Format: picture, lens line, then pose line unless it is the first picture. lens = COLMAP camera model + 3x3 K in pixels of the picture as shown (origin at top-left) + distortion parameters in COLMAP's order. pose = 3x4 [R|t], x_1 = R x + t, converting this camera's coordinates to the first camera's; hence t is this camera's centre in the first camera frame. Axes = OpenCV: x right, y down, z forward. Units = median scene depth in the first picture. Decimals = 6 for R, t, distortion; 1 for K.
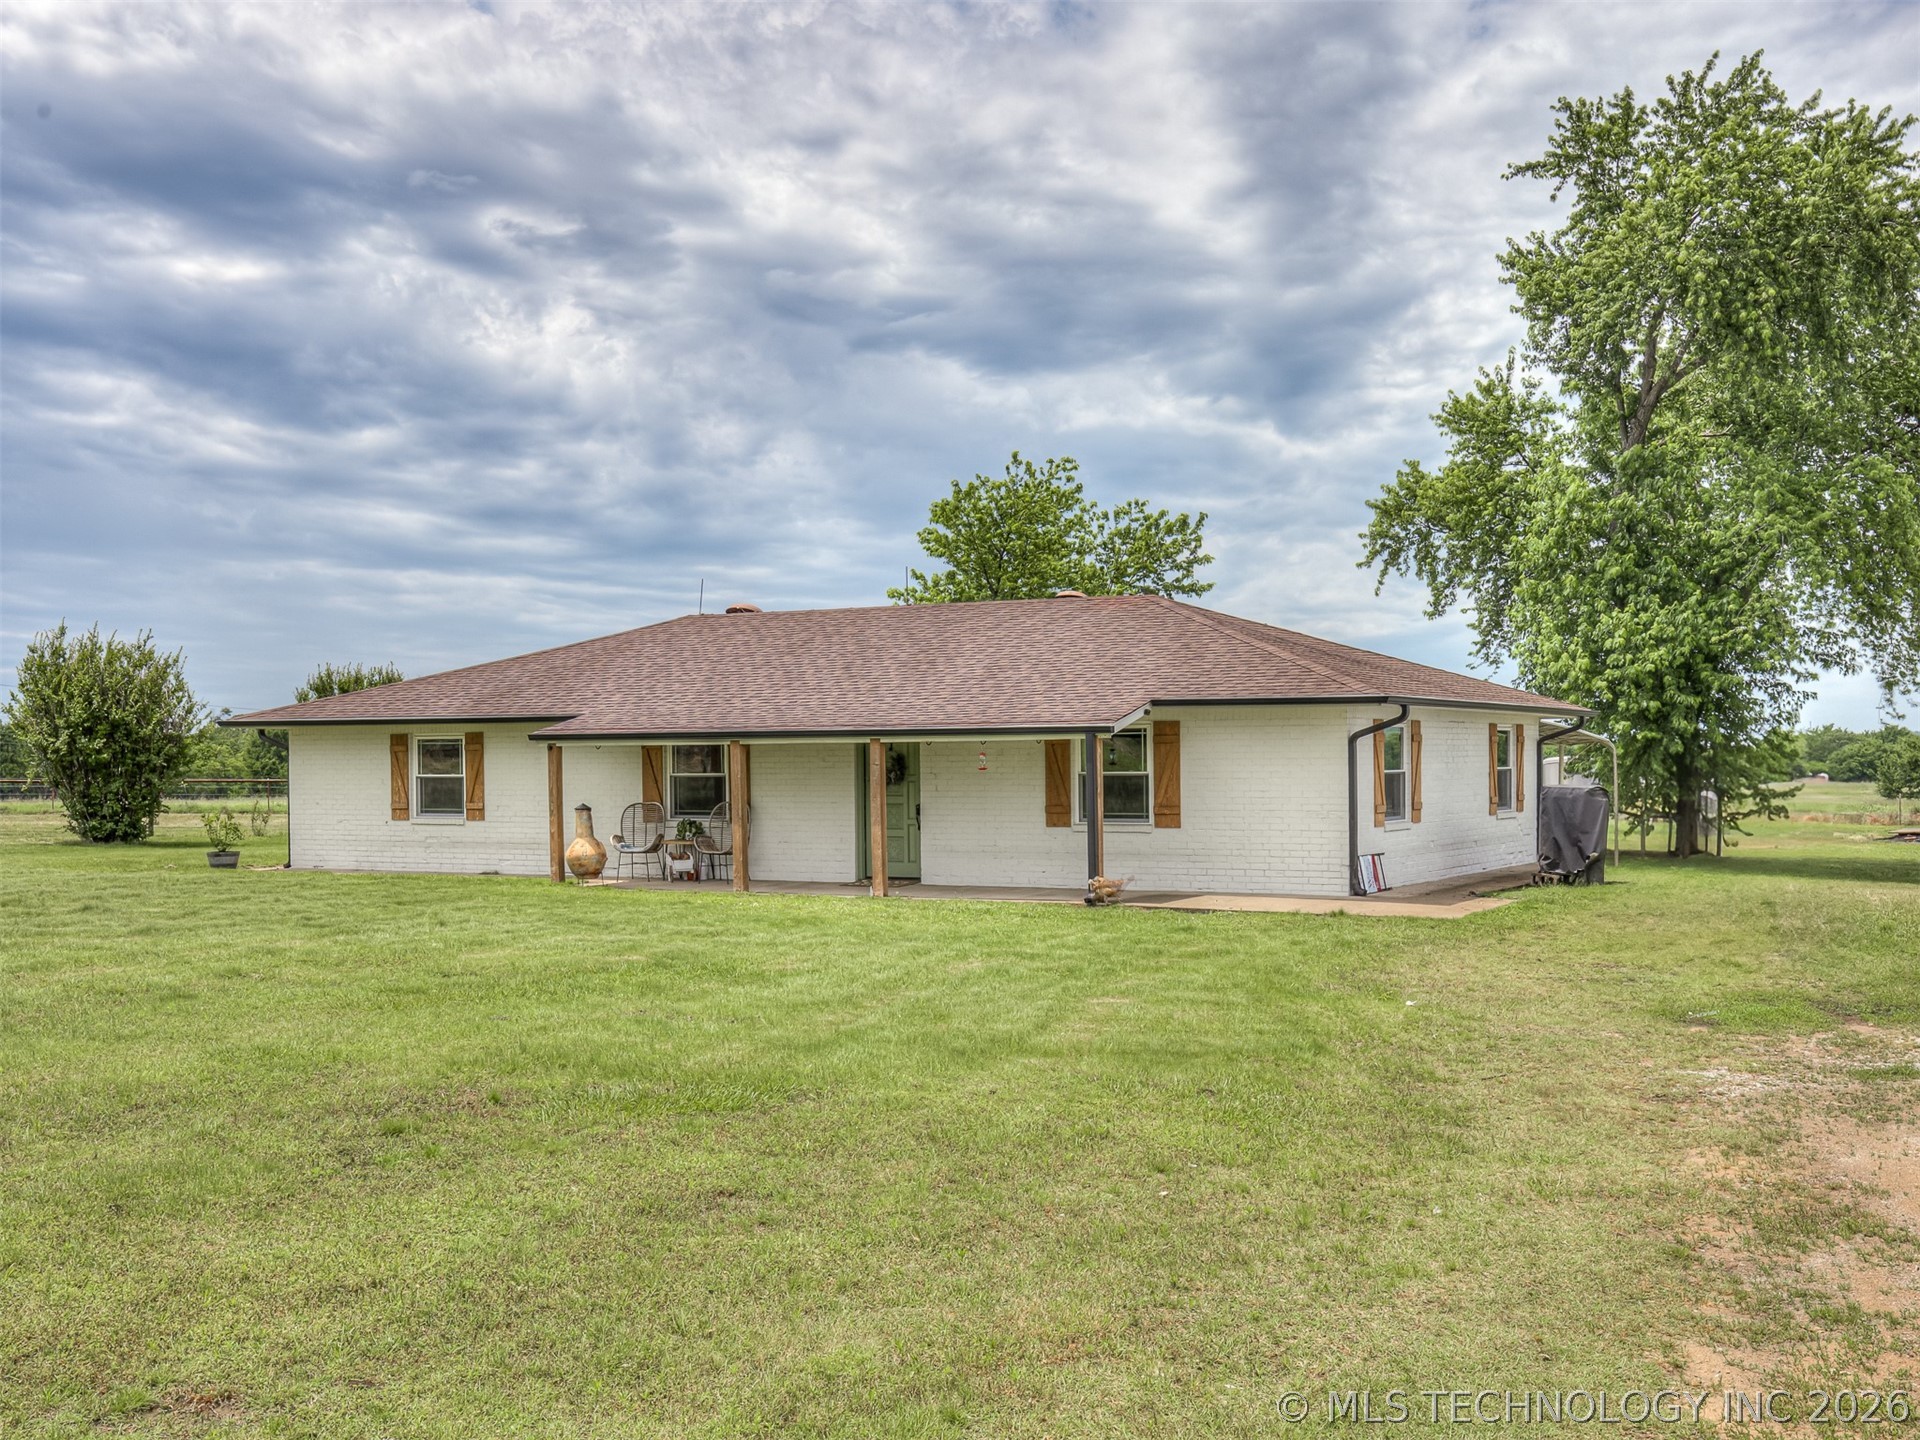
lens RADIAL K [[2104.4, 0, 969.2], [0, 2104.4, 776.4], [0, 0, 1]] dist [0.009282, 0.000000]
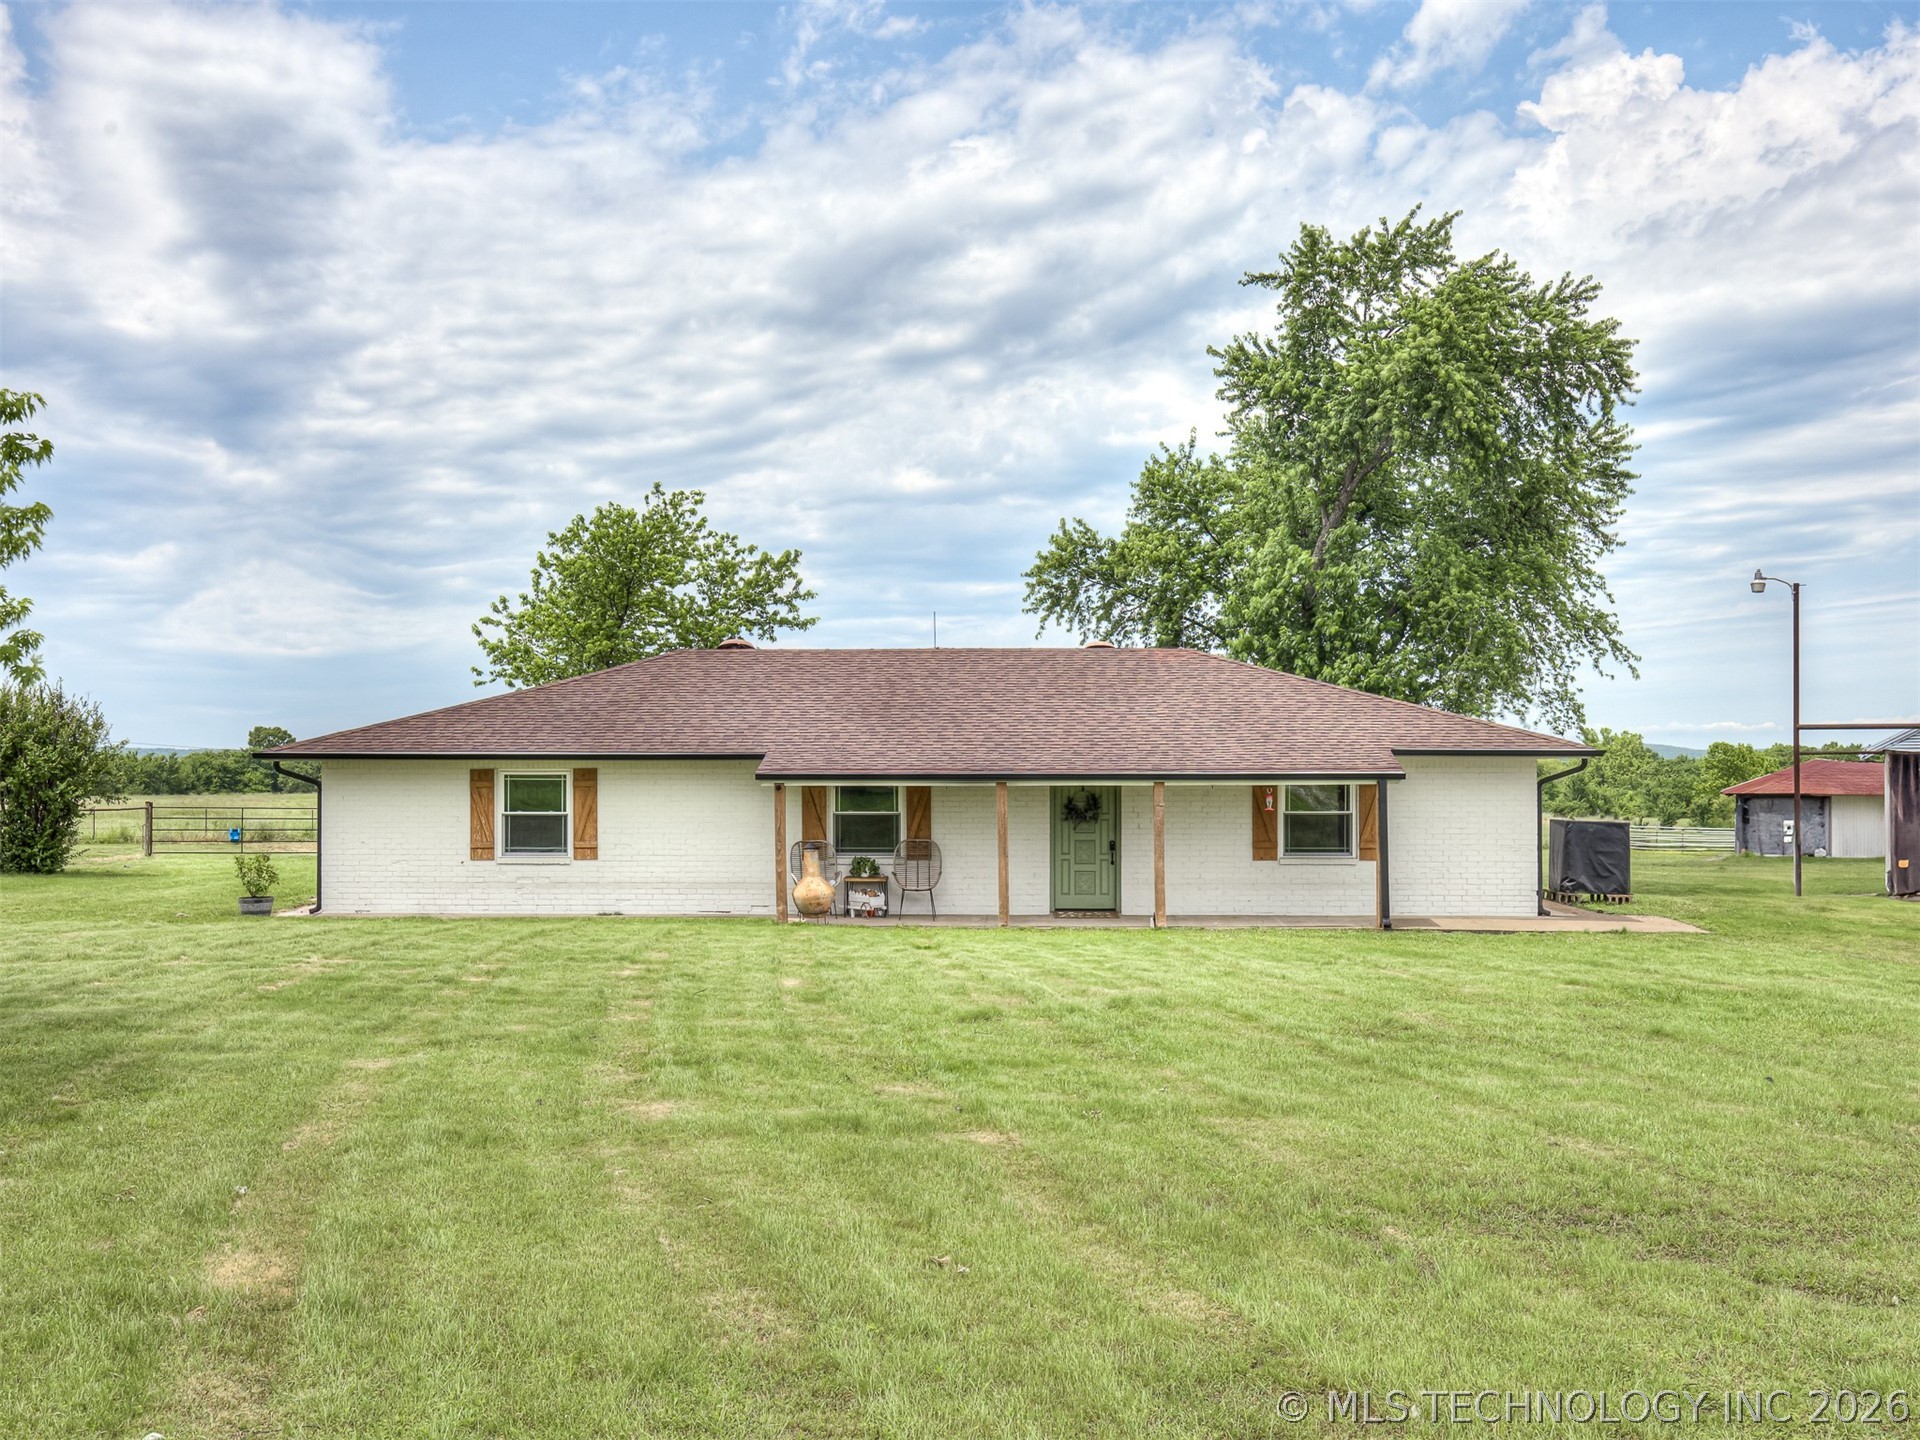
lens RADIAL K [[2104.4, 0, 923.6], [0, 2104.4, 740.2], [0, 0, 1]] dist [0.009282, 0.000000]
pose [[0.900425, 0.011116, 0.434870, -0.553561], [-0.001173, 0.999732, -0.023125, -0.012686], [-0.435010, 0.020313, 0.900196, 0.064466]]
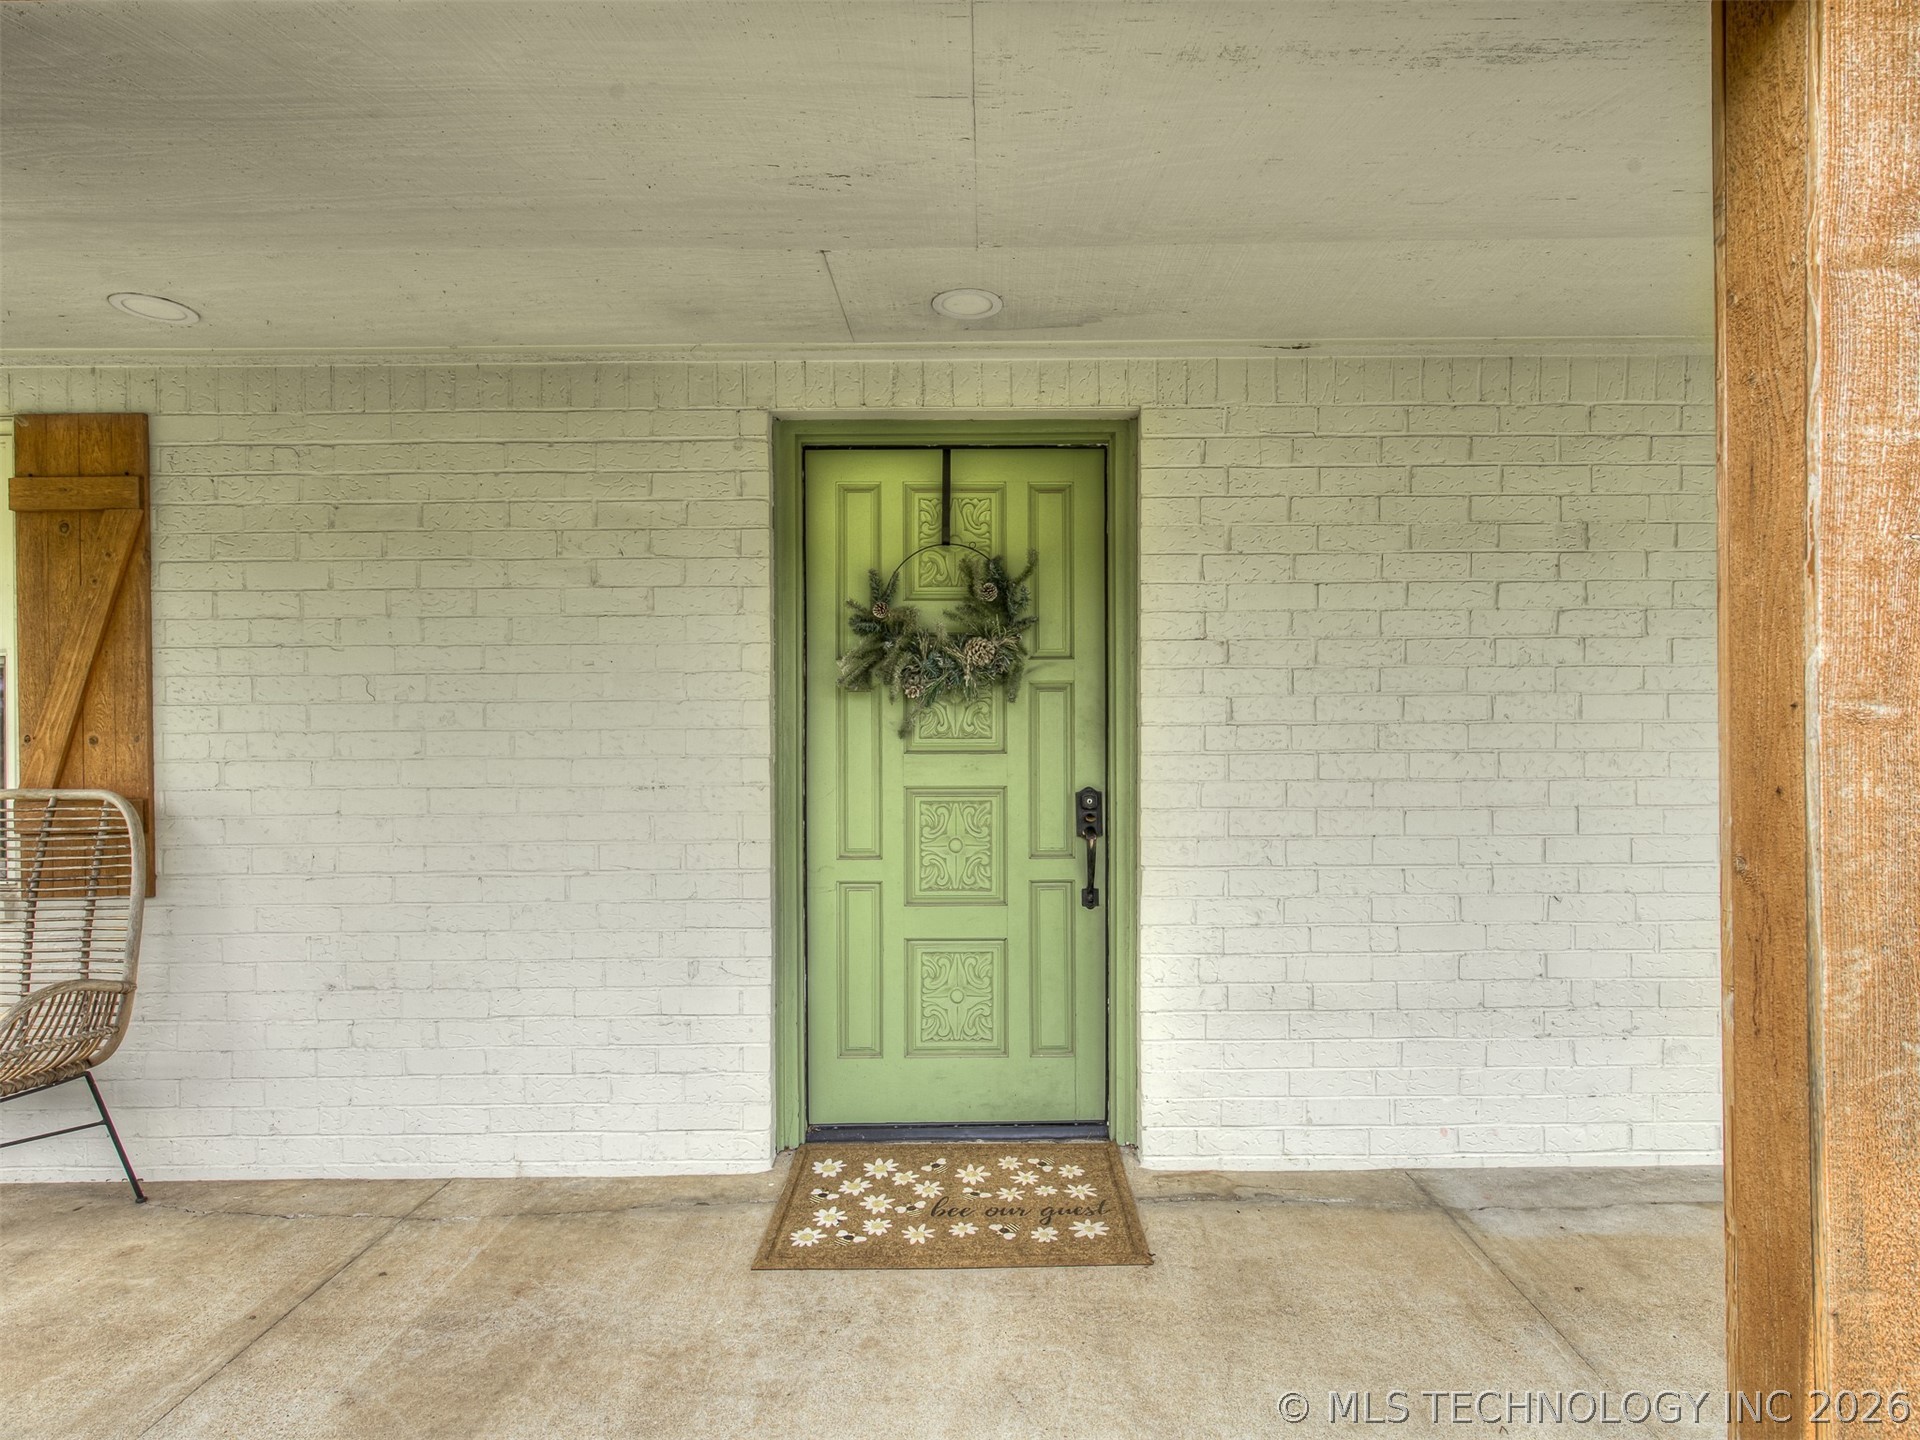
lens RADIAL K [[992.9, 0, 1003.1], [0, 992.9, 752.0], [0, 0, 1]] dist [0.004185, 0.000191]
pose [[0.860152, 0.002060, 0.510034, -0.081005], [0.004541, 0.999921, -0.011699, 0.009949], [-0.510017, 0.012379, 0.860075, 0.869636]]
